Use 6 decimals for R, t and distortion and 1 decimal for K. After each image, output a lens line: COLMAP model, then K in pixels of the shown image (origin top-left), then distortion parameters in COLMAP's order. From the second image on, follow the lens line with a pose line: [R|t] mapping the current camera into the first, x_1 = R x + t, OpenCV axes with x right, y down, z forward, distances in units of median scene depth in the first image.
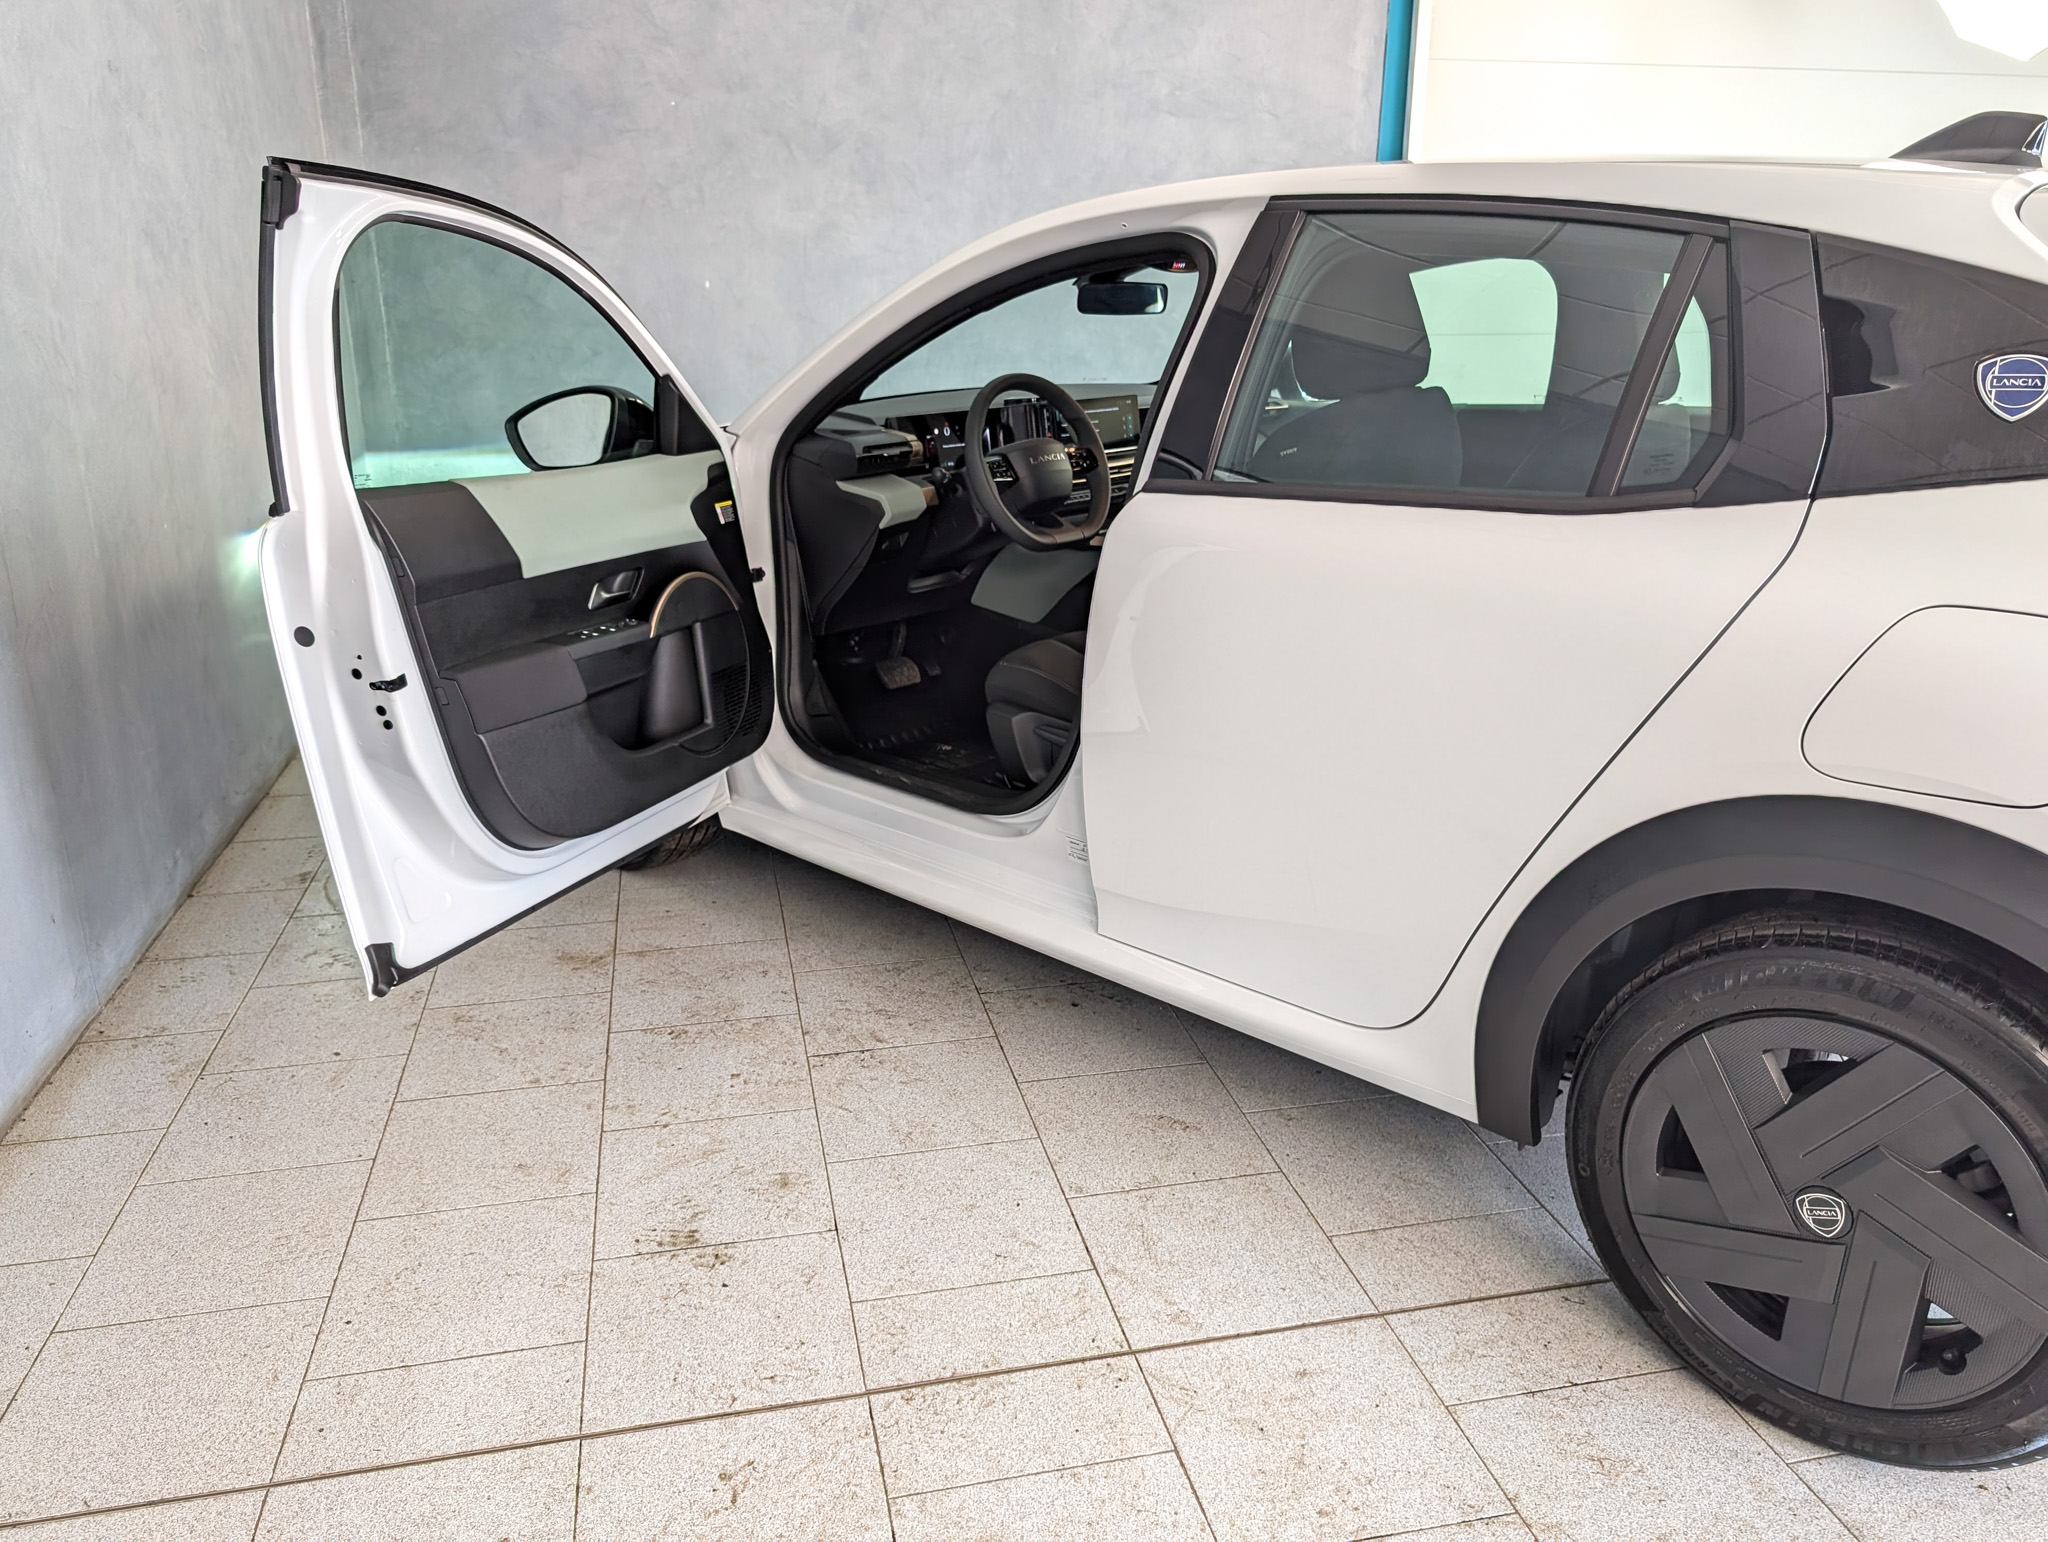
lens RADIAL K [[1522.2, 0, 1049.2], [0, 1522.2, 775.5], [0, 0, 1]] dist [0.009143, -0.003684]
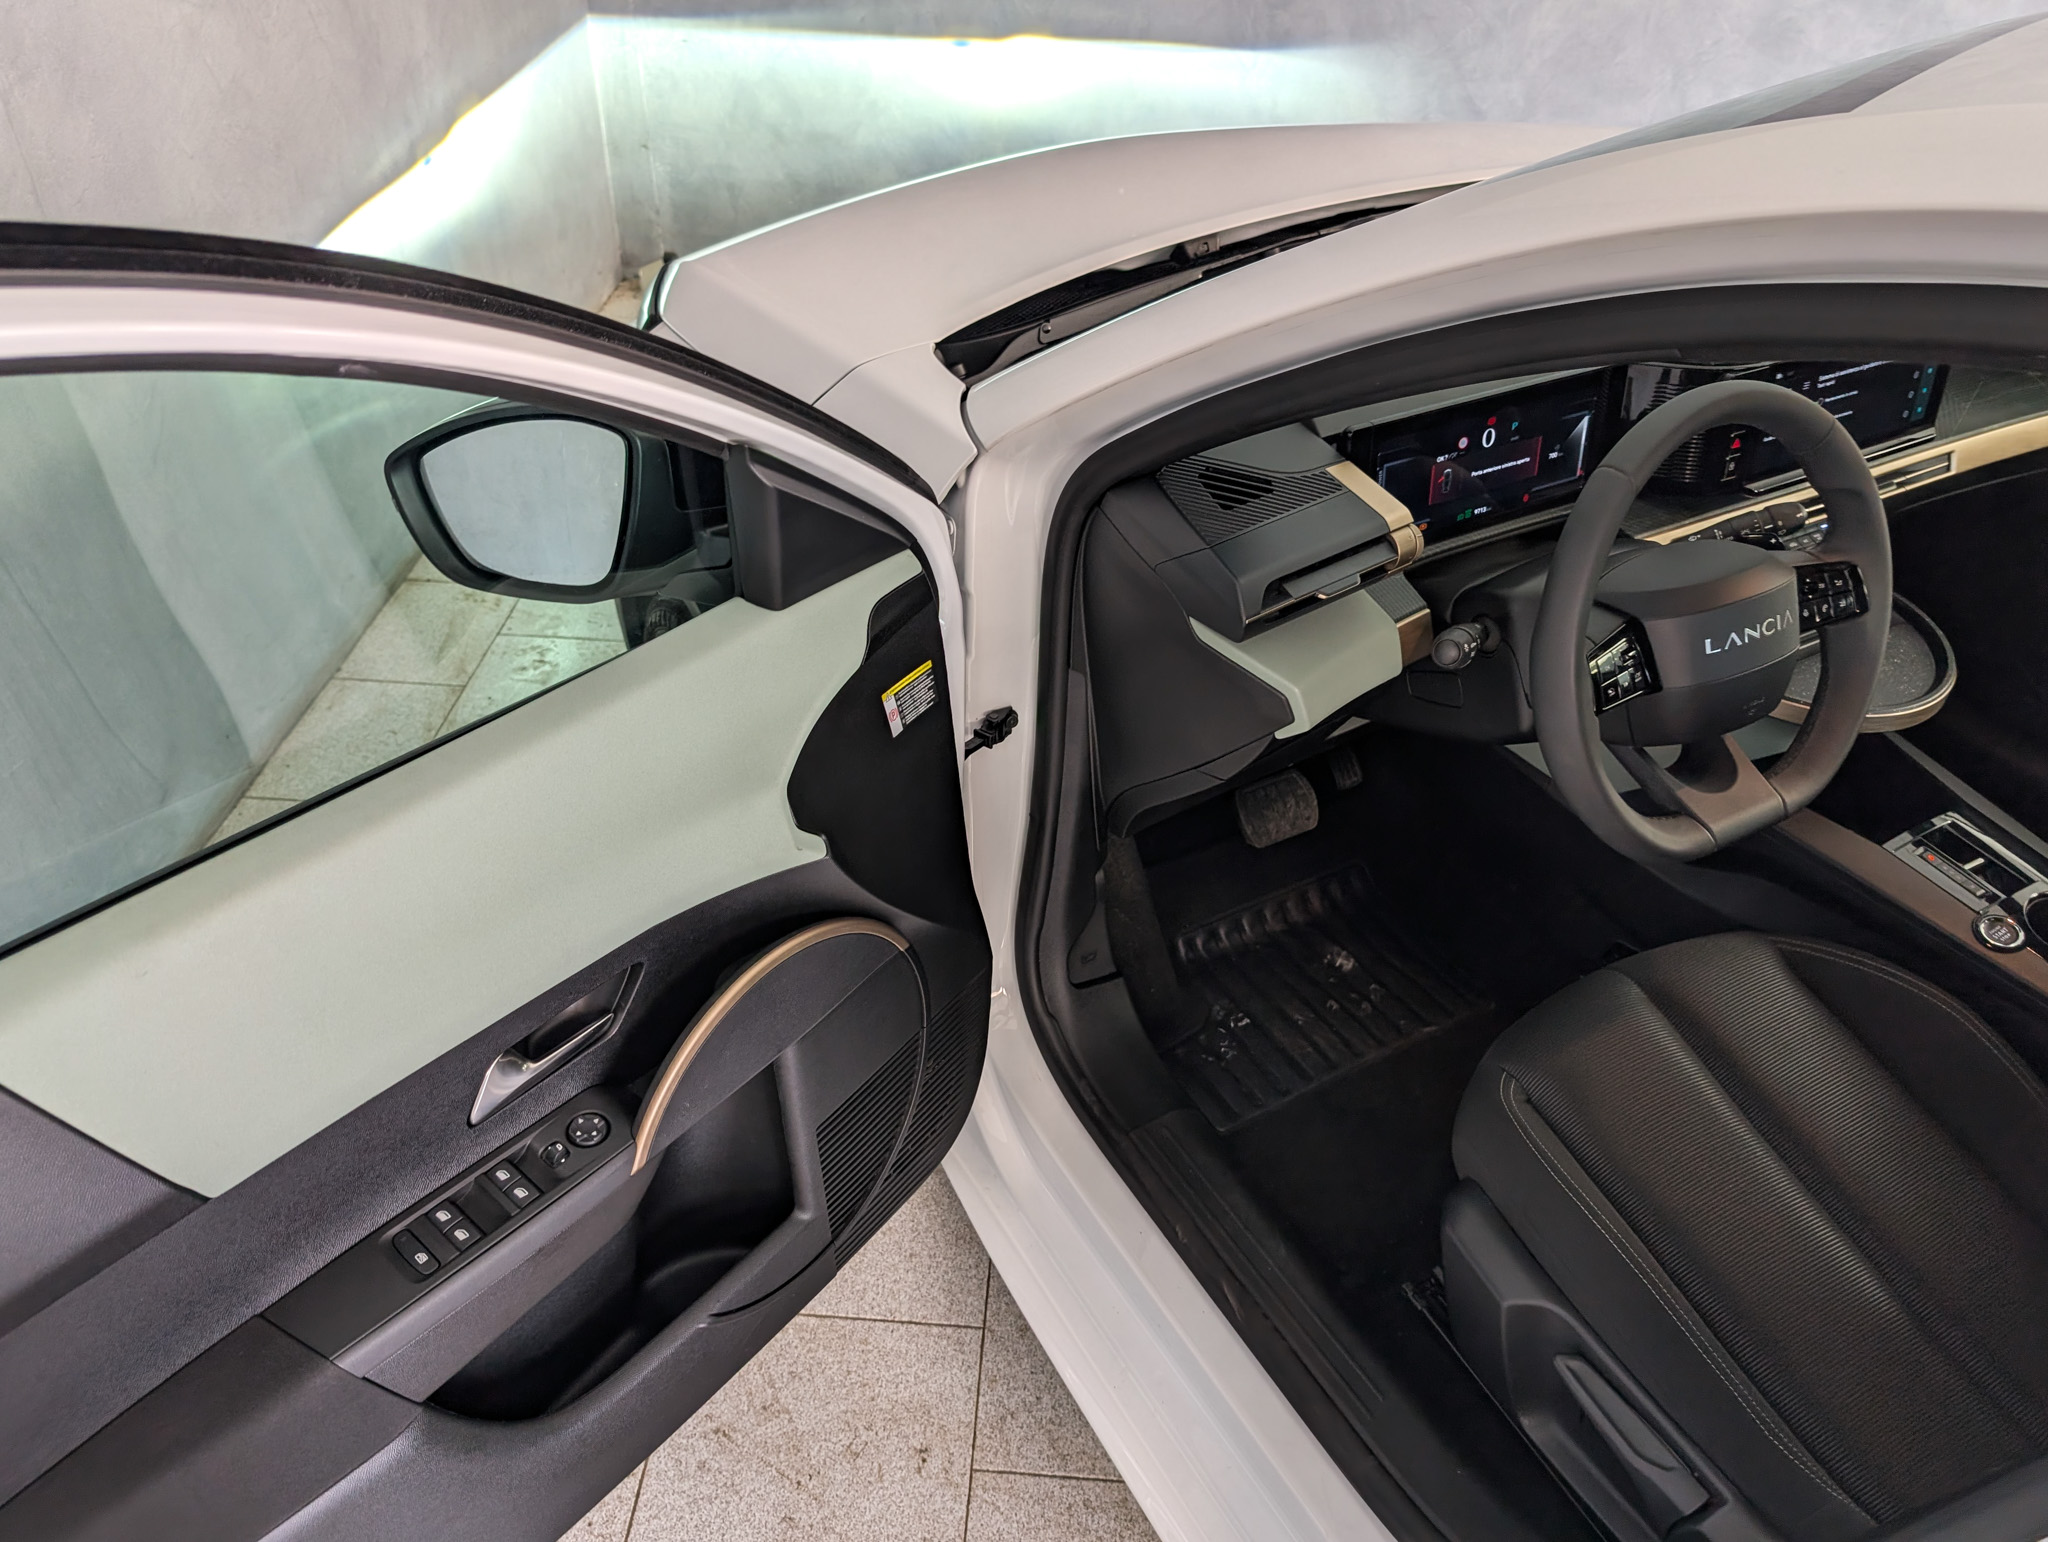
lens RADIAL K [[1537.0, 0, 1022.9], [0, 1537.0, 823.0], [0, 0, 1]] dist [0.012773, -0.001998]
pose [[0.957109, 0.200919, -0.208745, -0.084266], [-0.116587, 0.926662, 0.357359, -0.280023], [0.265236, -0.317694, 0.910341, 0.586558]]
